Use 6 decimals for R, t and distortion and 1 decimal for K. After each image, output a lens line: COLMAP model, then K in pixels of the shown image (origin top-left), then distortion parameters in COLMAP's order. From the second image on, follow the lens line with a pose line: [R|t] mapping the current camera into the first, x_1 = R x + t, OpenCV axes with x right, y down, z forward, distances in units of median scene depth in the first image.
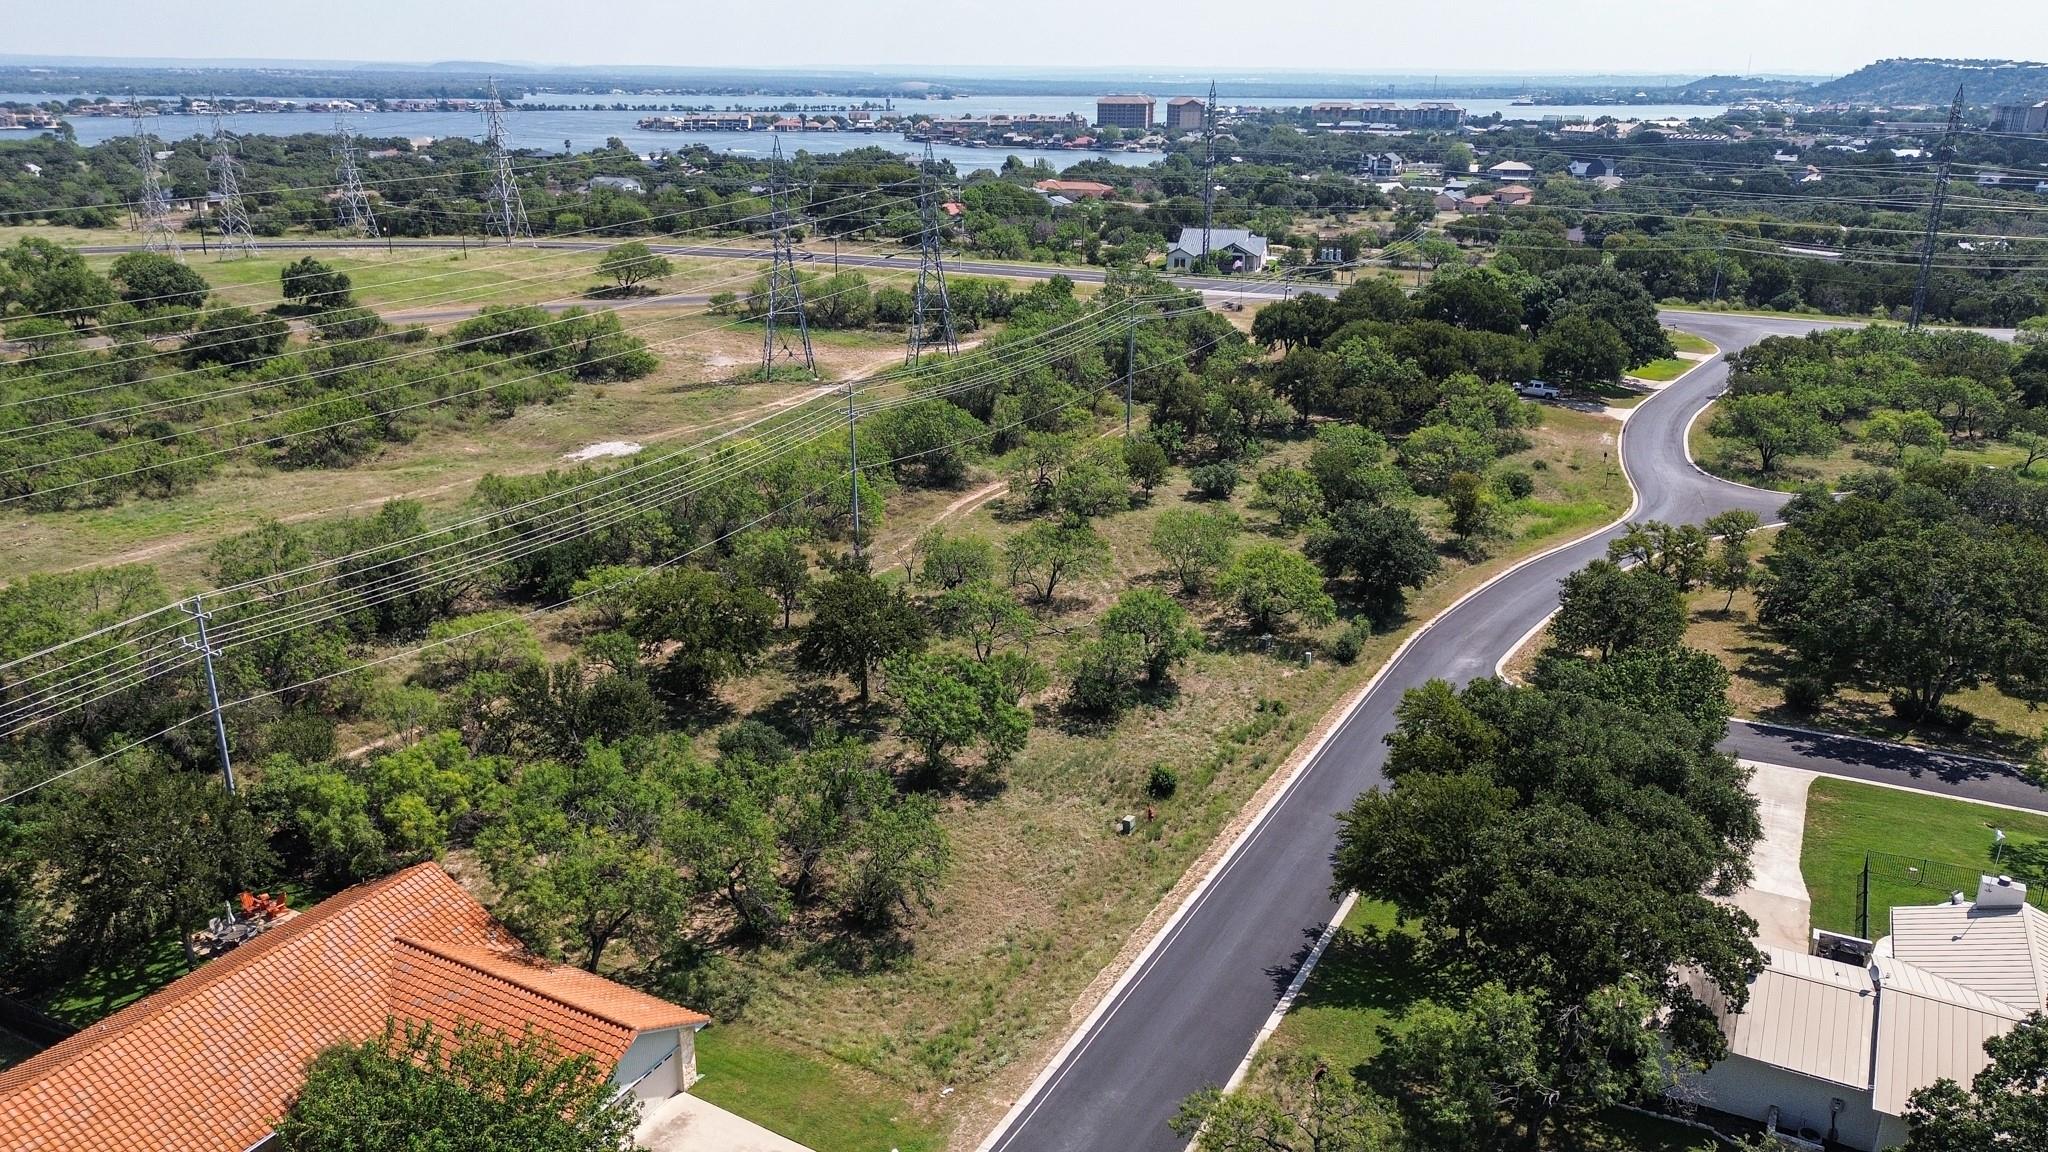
lens RADIAL K [[1480.5, 0, 1013.2], [0, 1480.5, 578.0], [0, 0, 1]] dist [0.092650, -0.098671]
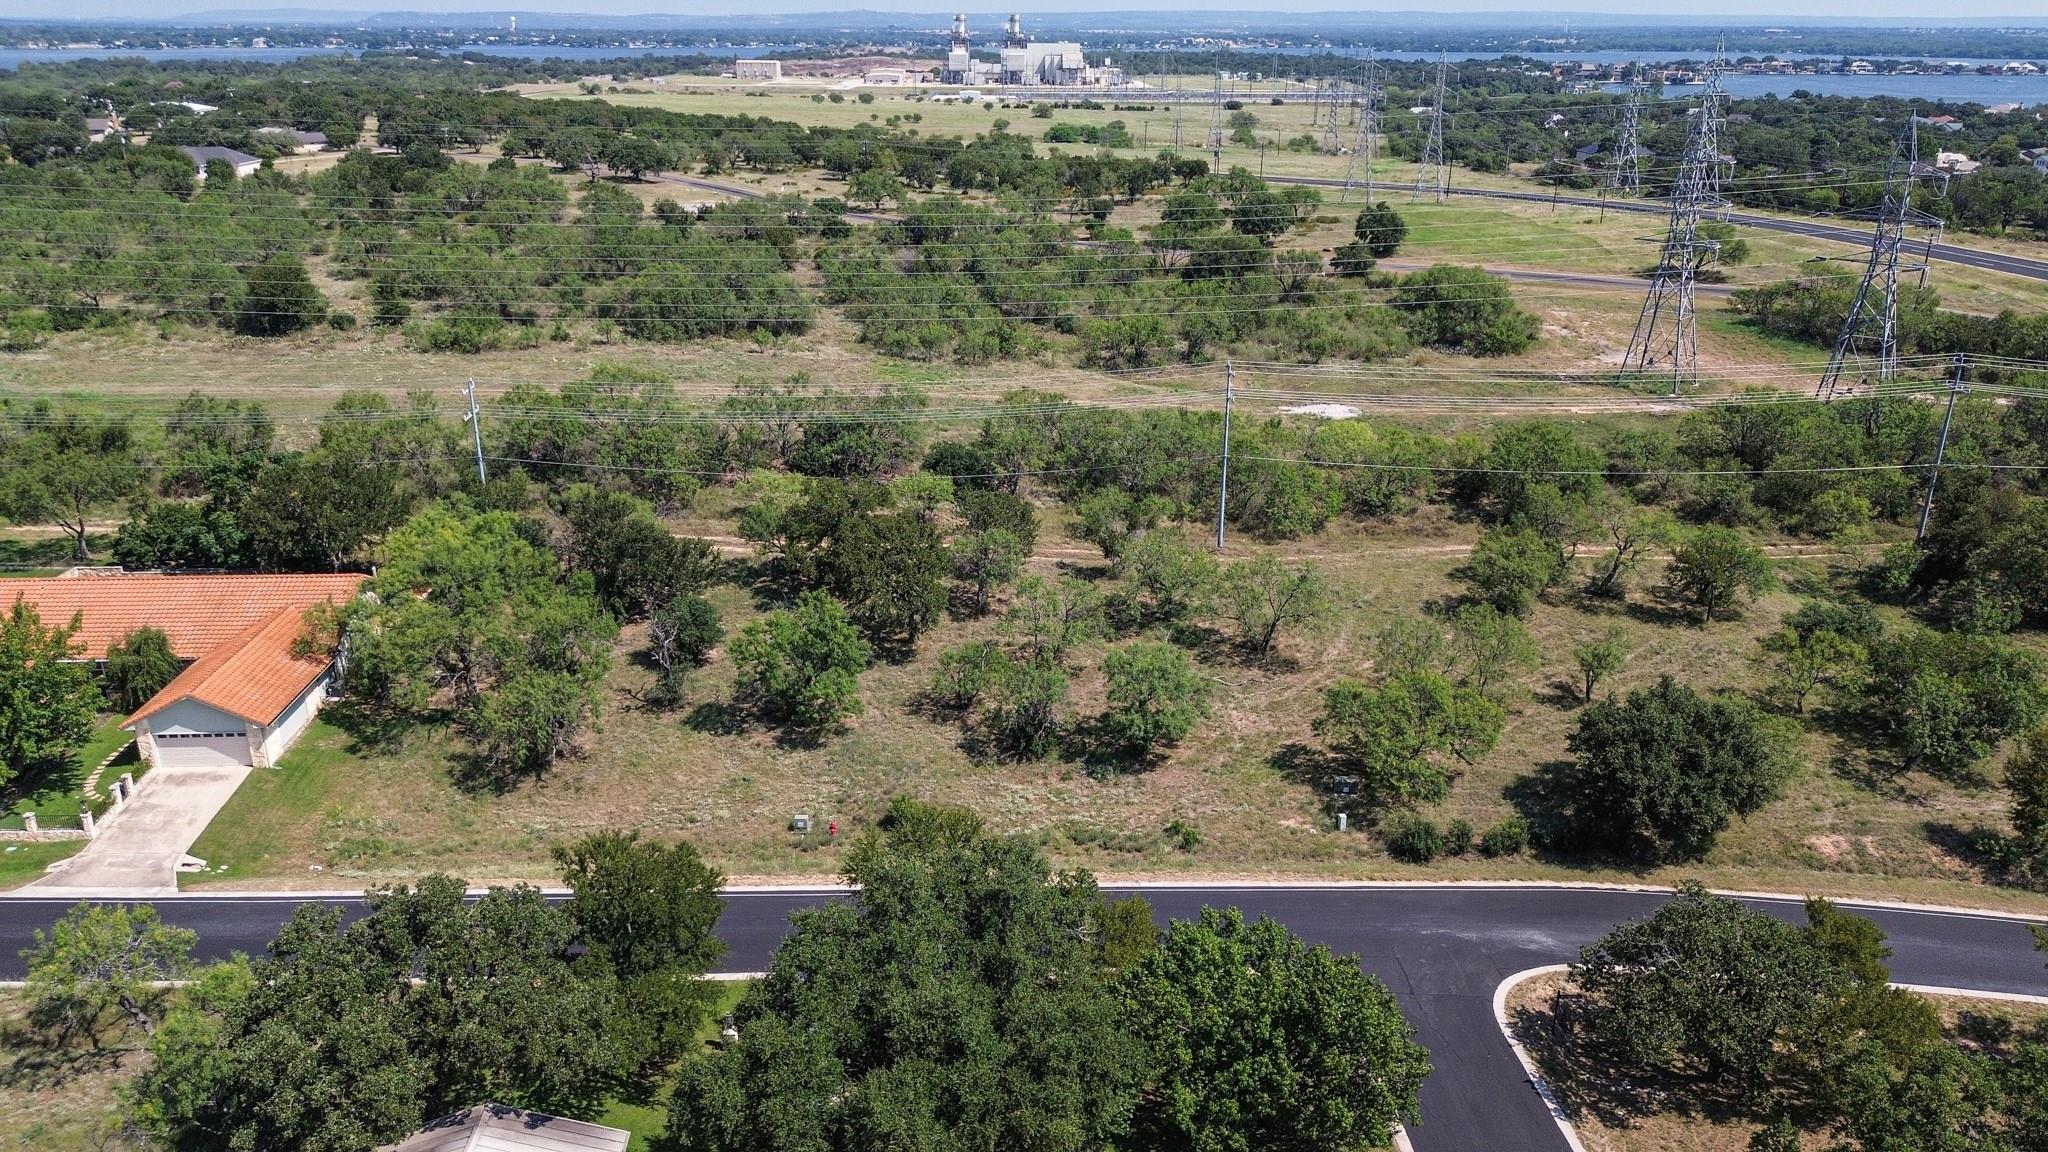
lens RADIAL K [[1480.5, 0, 1013.2], [0, 1480.5, 578.0], [0, 0, 1]] dist [0.092650, -0.098671]
pose [[0.520678, 0.295088, -0.801135, 0.100450], [-0.275769, 0.946199, 0.169292, -0.021816], [0.807989, 0.132781, 0.574041, 0.063916]]
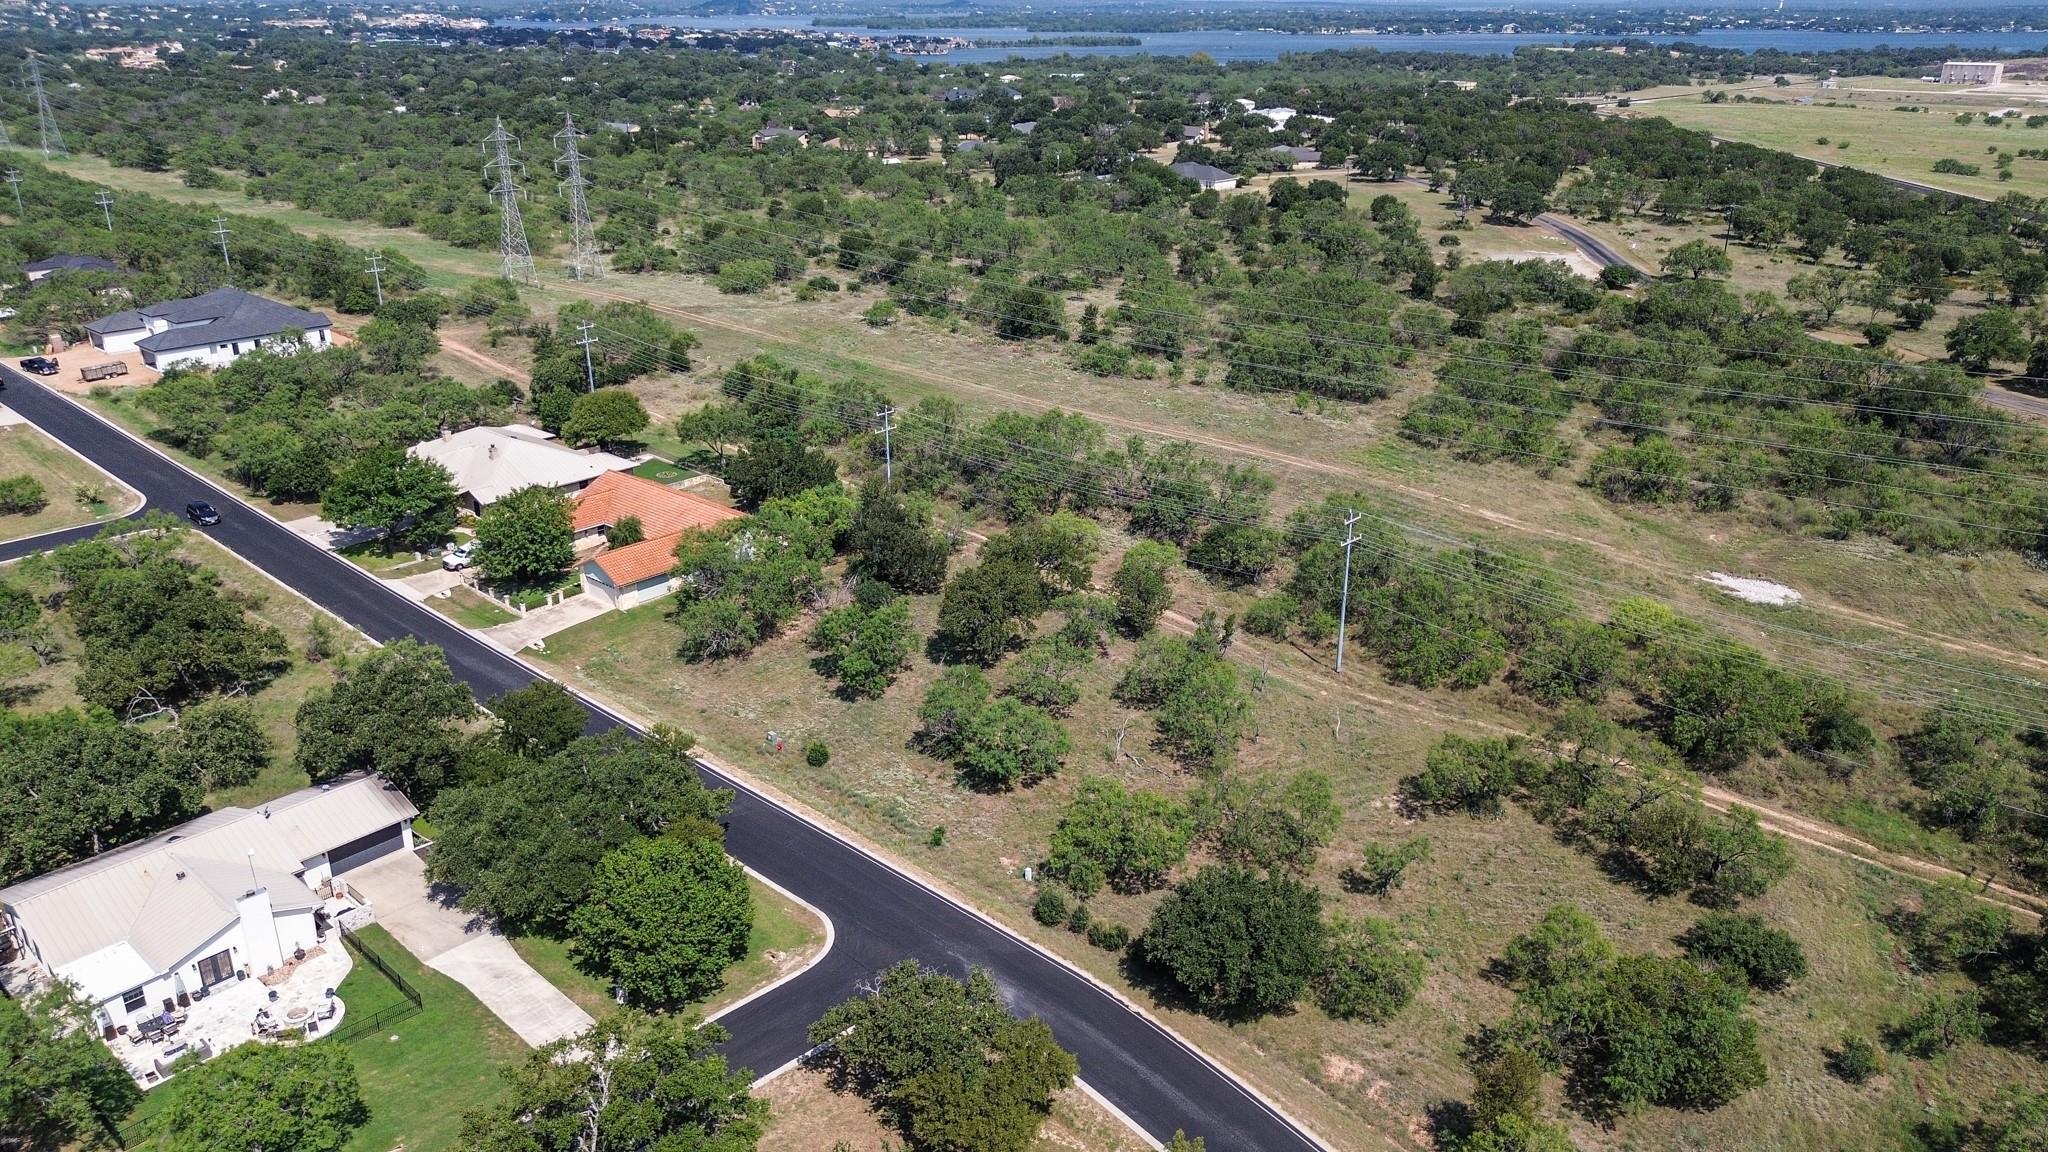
lens RADIAL K [[1480.5, 0, 1013.2], [0, 1480.5, 578.0], [0, 0, 1]] dist [0.092650, -0.098671]
pose [[-0.239498, 0.353837, -0.904124, 0.147682], [-0.315810, 0.852193, 0.417170, -0.074733], [0.918099, 0.385442, -0.092354, 0.149522]]
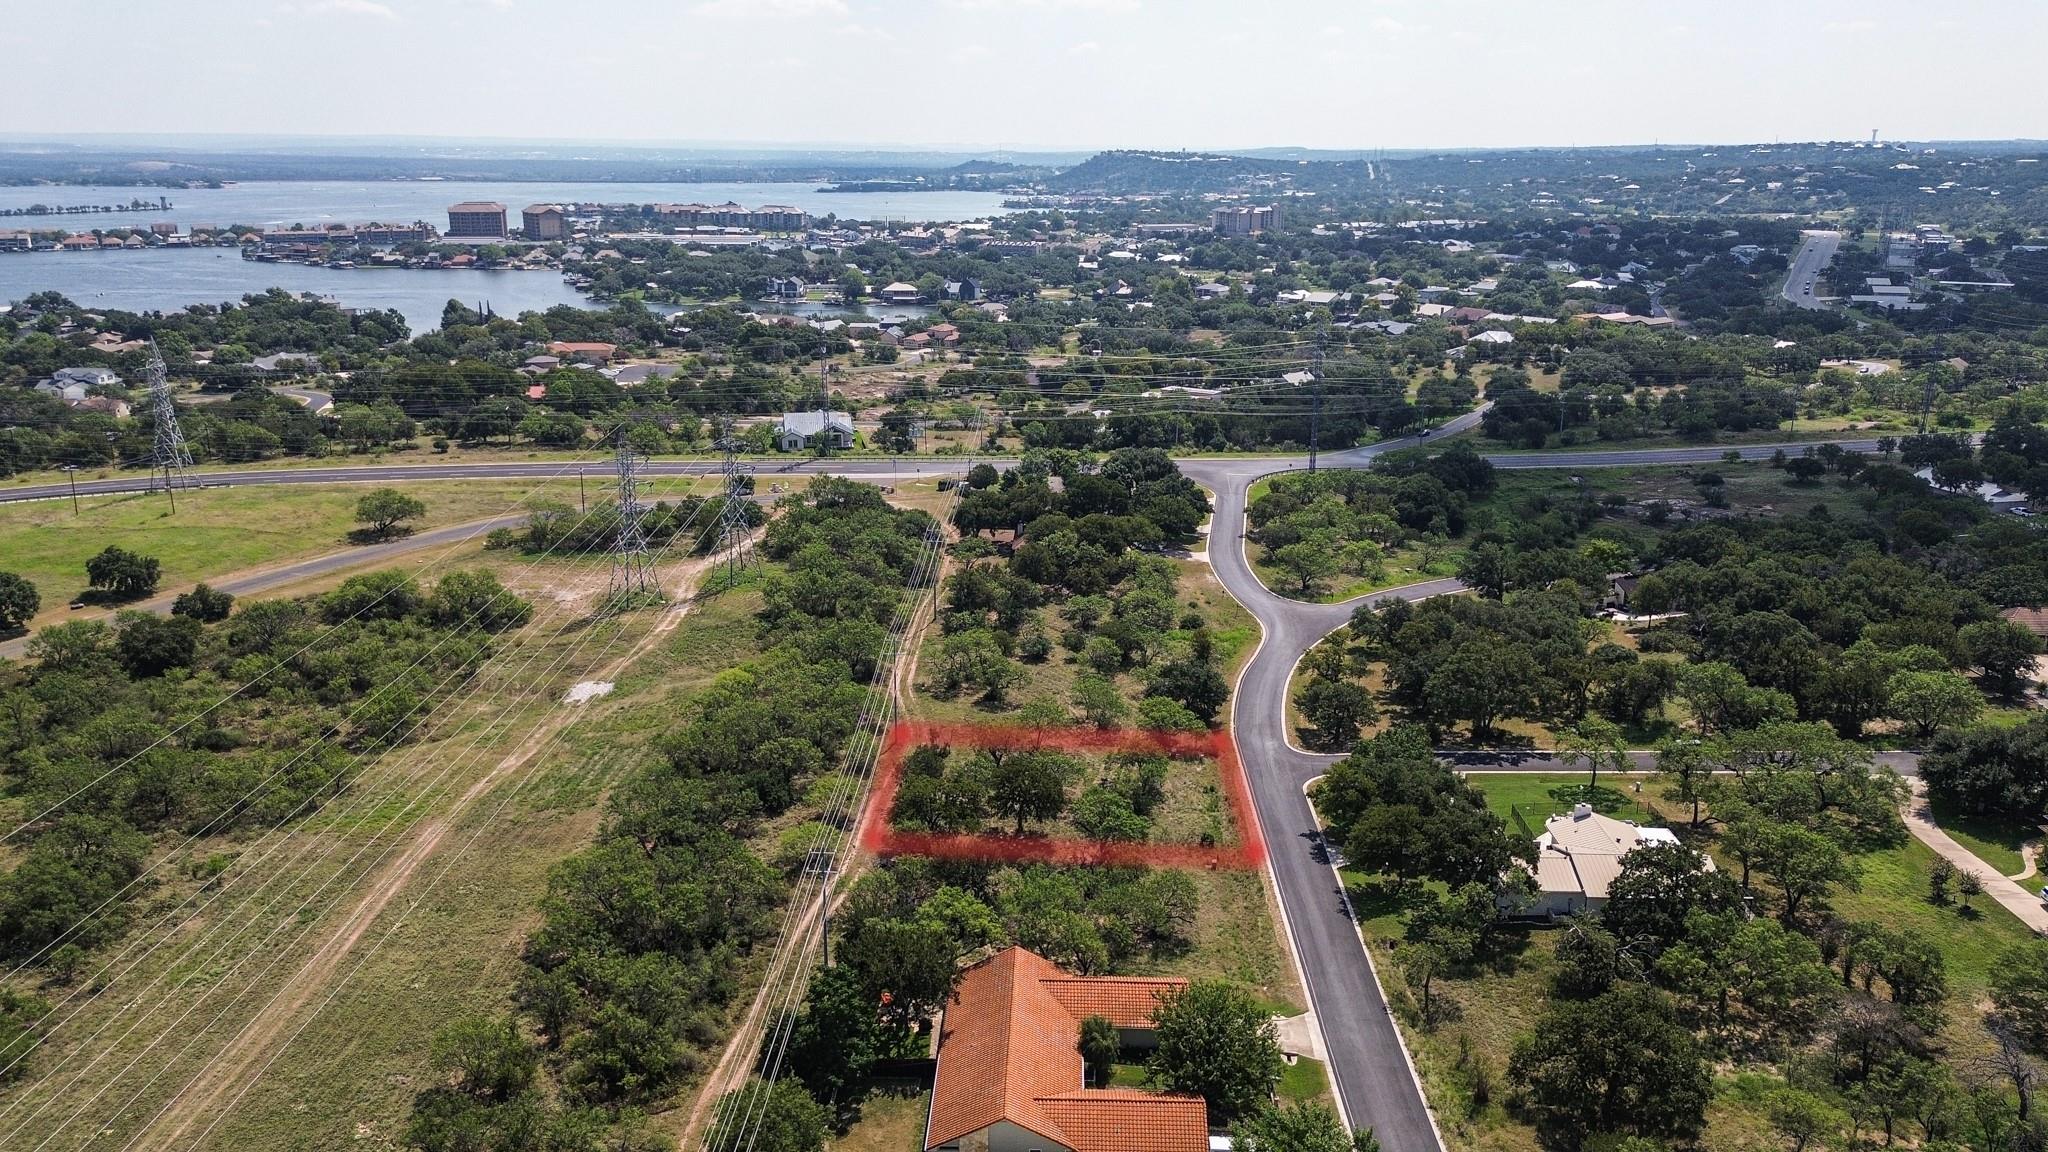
lens RADIAL K [[1480.5, 0, 1013.2], [0, 1480.5, 578.0], [0, 0, 1]] dist [0.092650, -0.098671]
pose [[0.898751, -0.131753, 0.418196, -0.107298], [0.148972, 0.988804, -0.008635, -0.026551], [-0.412376, 0.070060, 0.908316, -0.080782]]
